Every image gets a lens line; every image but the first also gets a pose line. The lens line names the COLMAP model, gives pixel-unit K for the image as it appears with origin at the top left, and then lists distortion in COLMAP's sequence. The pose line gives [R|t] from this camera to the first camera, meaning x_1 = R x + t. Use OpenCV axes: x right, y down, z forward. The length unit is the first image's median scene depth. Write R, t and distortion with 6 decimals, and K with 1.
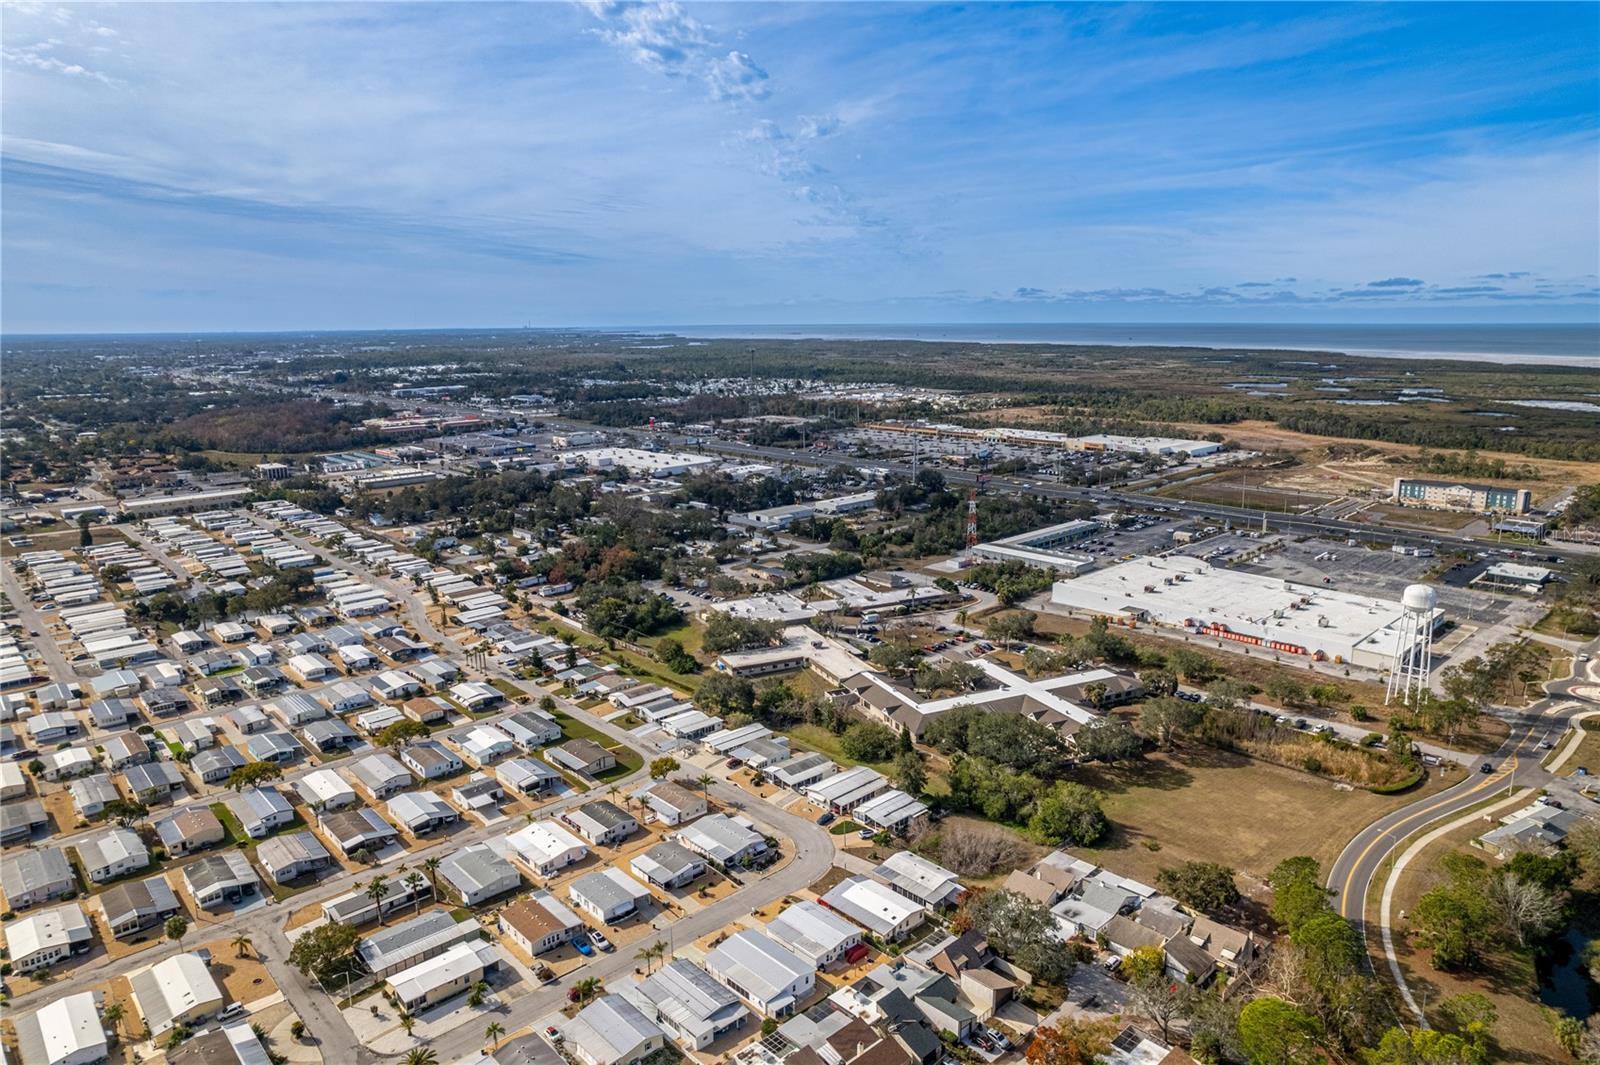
lens RADIAL K [[1028.1, 0, 800.0], [0, 1028.1, 532.5], [0, 0, 1]] dist [-0.065774, 0.063832]
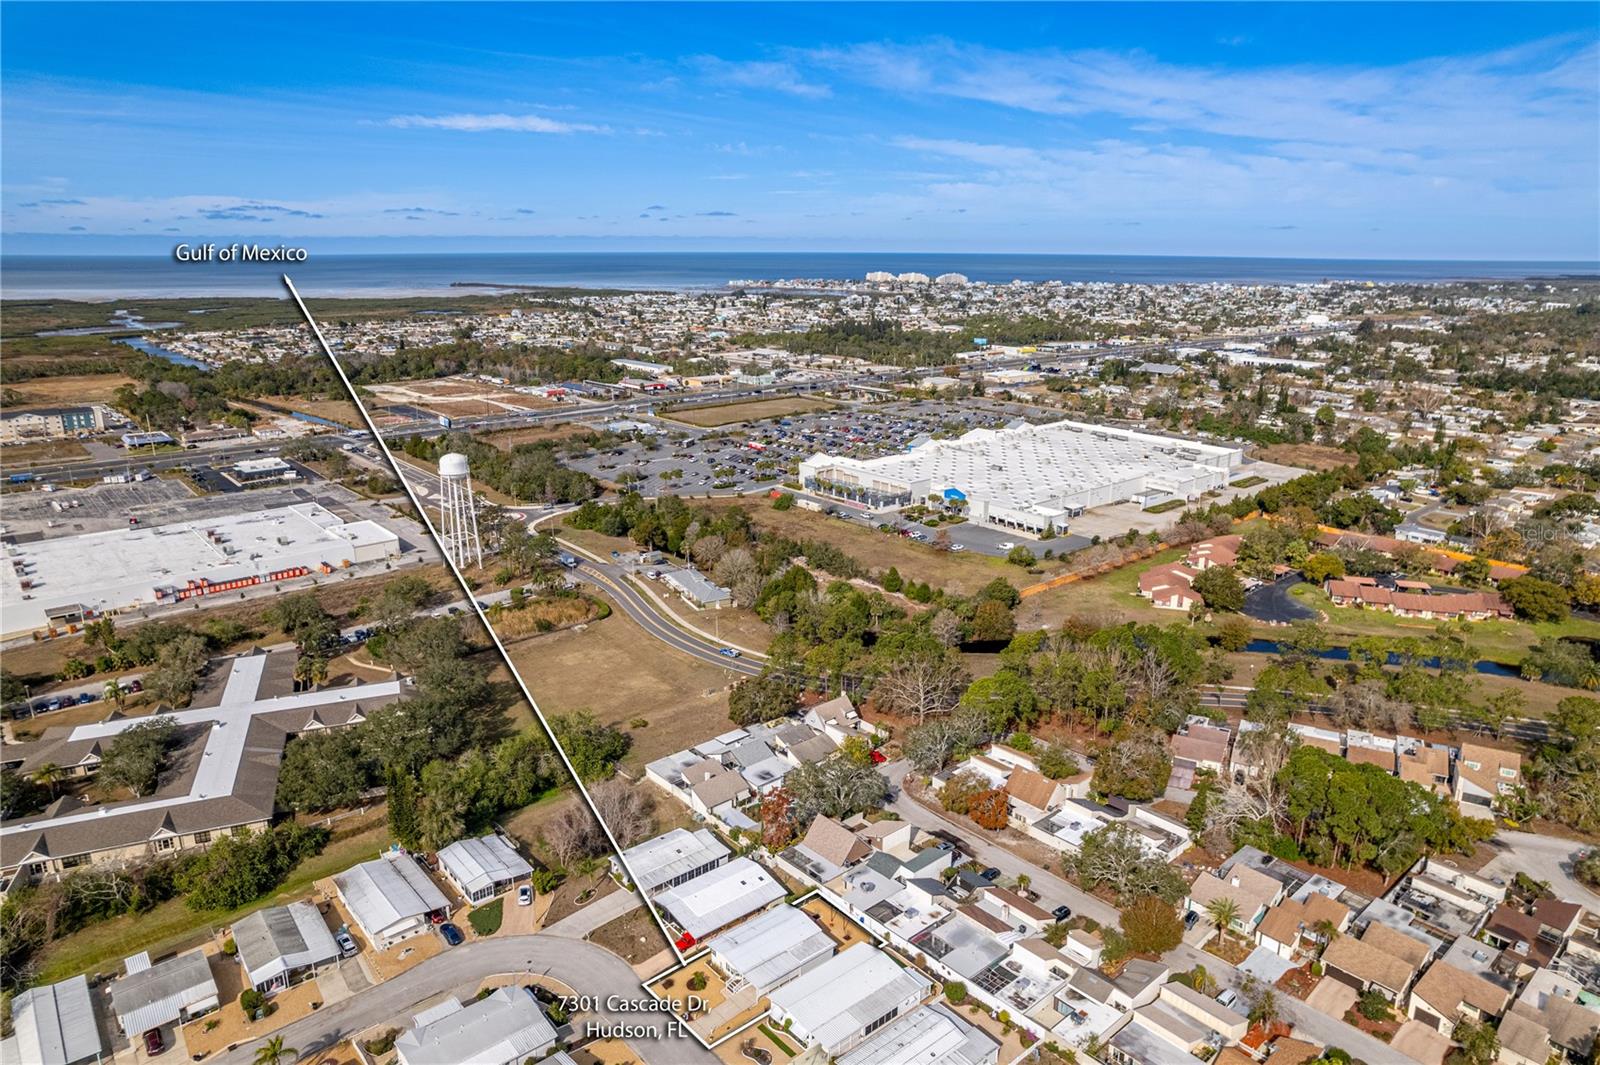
lens RADIAL K [[1028.1, 0, 800.0], [0, 1028.1, 532.5], [0, 0, 1]] dist [-0.065774, 0.063832]
pose [[0.045250, -0.261986, 0.964010, -0.351124], [0.203010, 0.947274, 0.247909, -0.051433], [-0.978131, 0.184486, 0.096050, 0.456763]]
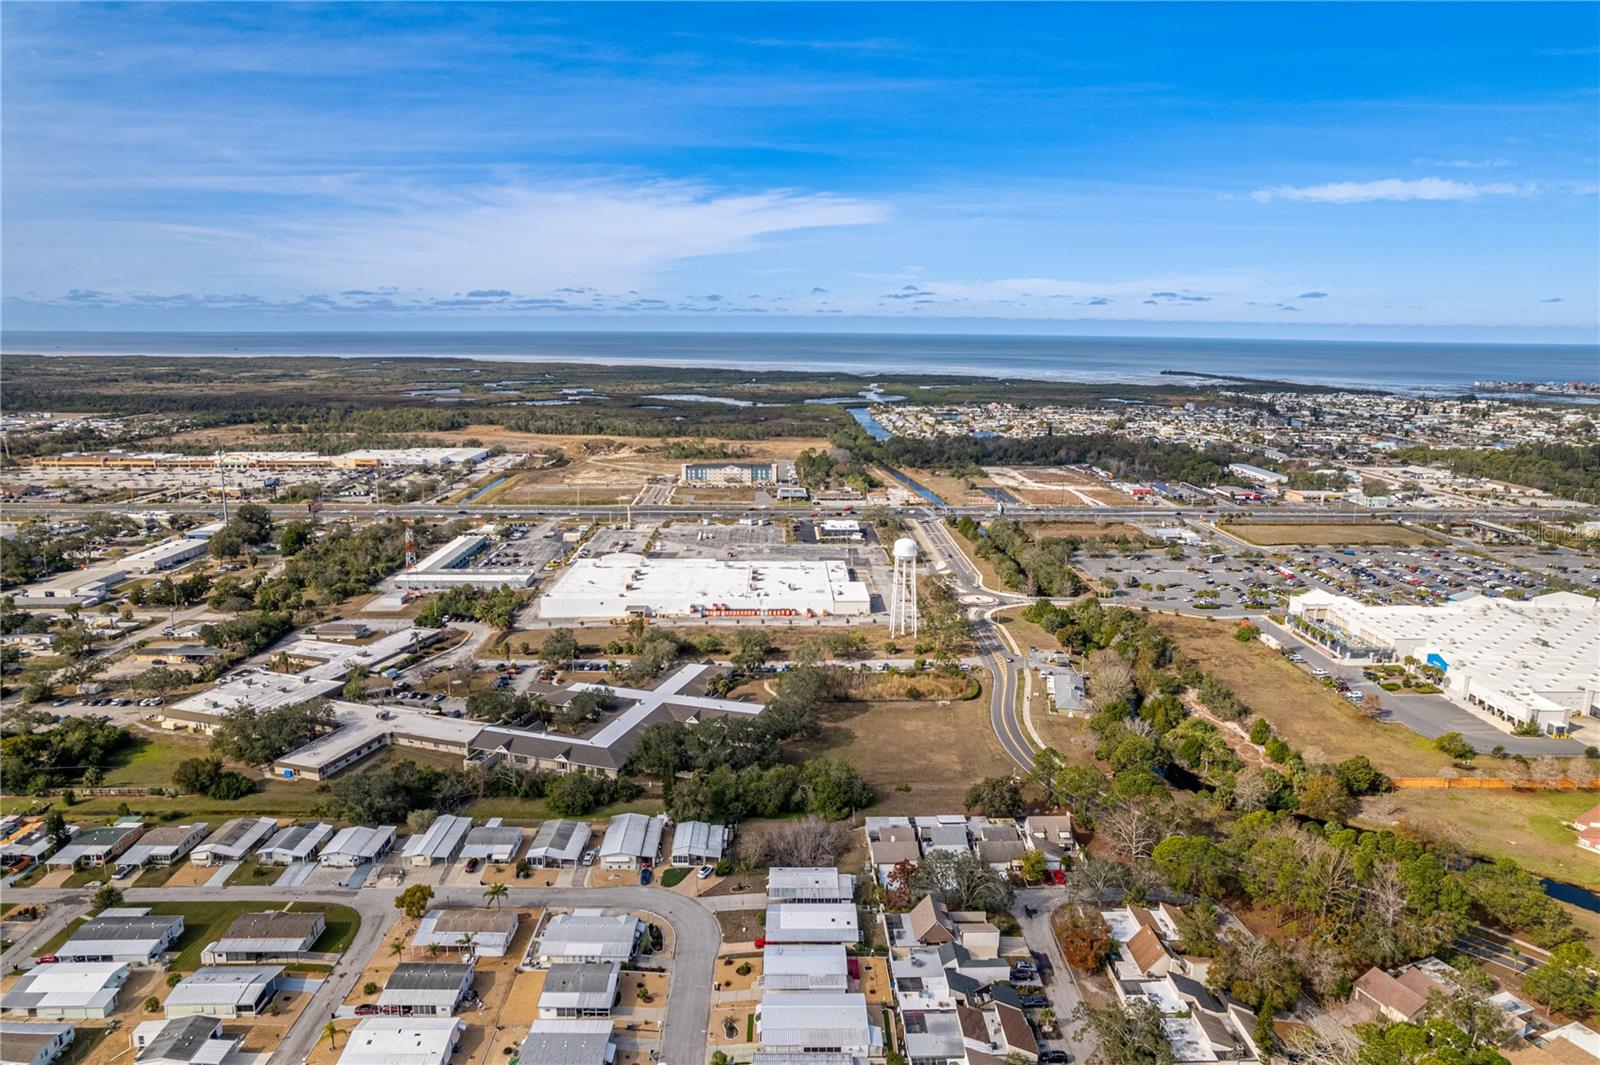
lens RADIAL K [[1028.1, 0, 800.0], [0, 1028.1, 532.5], [0, 0, 1]] dist [-0.065774, 0.063832]
pose [[0.673379, -0.134366, 0.726985, -0.340007], [0.140509, 0.988682, 0.052587, -0.034931], [-0.725823, 0.066737, 0.684637, 0.174363]]
